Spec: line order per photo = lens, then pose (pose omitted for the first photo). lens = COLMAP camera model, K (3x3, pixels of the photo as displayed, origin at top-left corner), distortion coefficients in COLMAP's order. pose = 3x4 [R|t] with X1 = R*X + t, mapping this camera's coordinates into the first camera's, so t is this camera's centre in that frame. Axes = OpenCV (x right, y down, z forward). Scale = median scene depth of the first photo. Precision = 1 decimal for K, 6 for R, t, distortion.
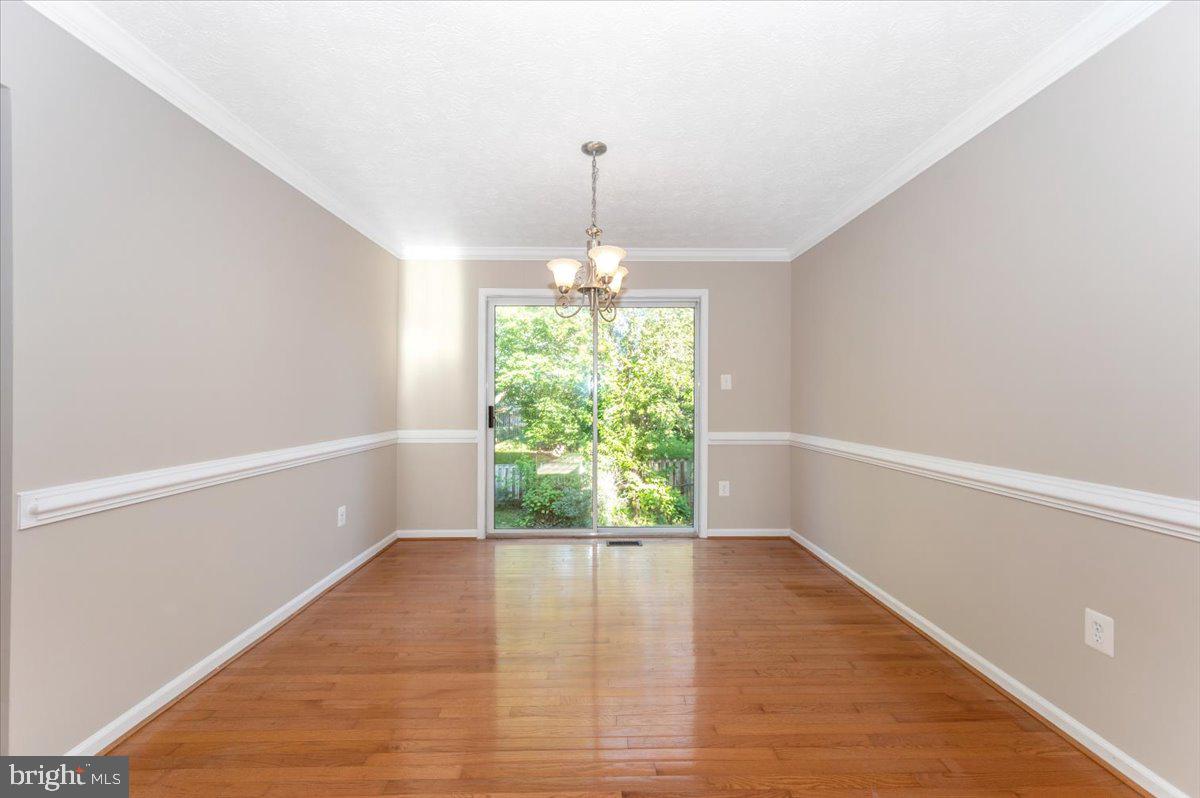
lens RADIAL K [[473.9, 0, 607.3], [0, 473.9, 403.0], [0, 0, 1]] dist [0.000120, -0.000347]
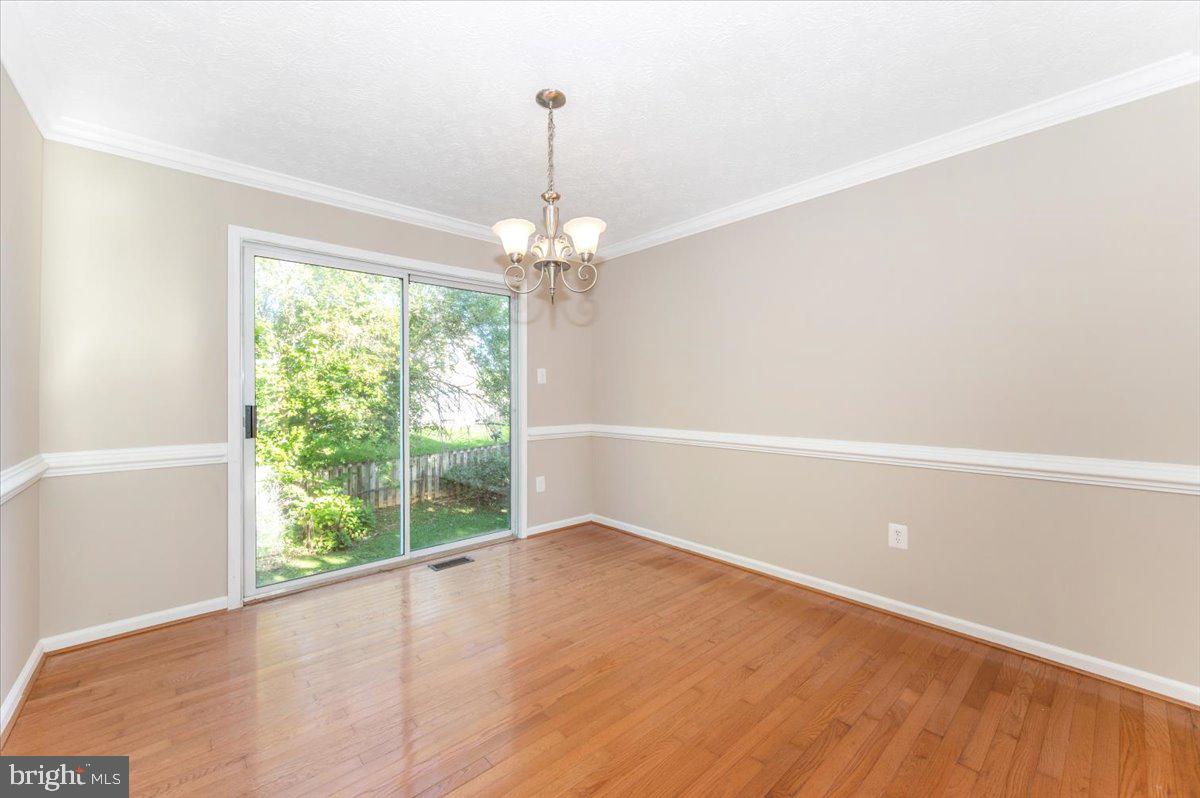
lens RADIAL K [[473.9, 0, 598.8], [0, 473.9, 395.9], [0, 0, 1]] dist [0.000120, -0.000347]
pose [[0.759268, -0.007728, 0.650732, -0.116830], [0.011097, 0.999938, -0.001072, -0.000138], [-0.650683, 0.008035, 0.759307, 0.066111]]
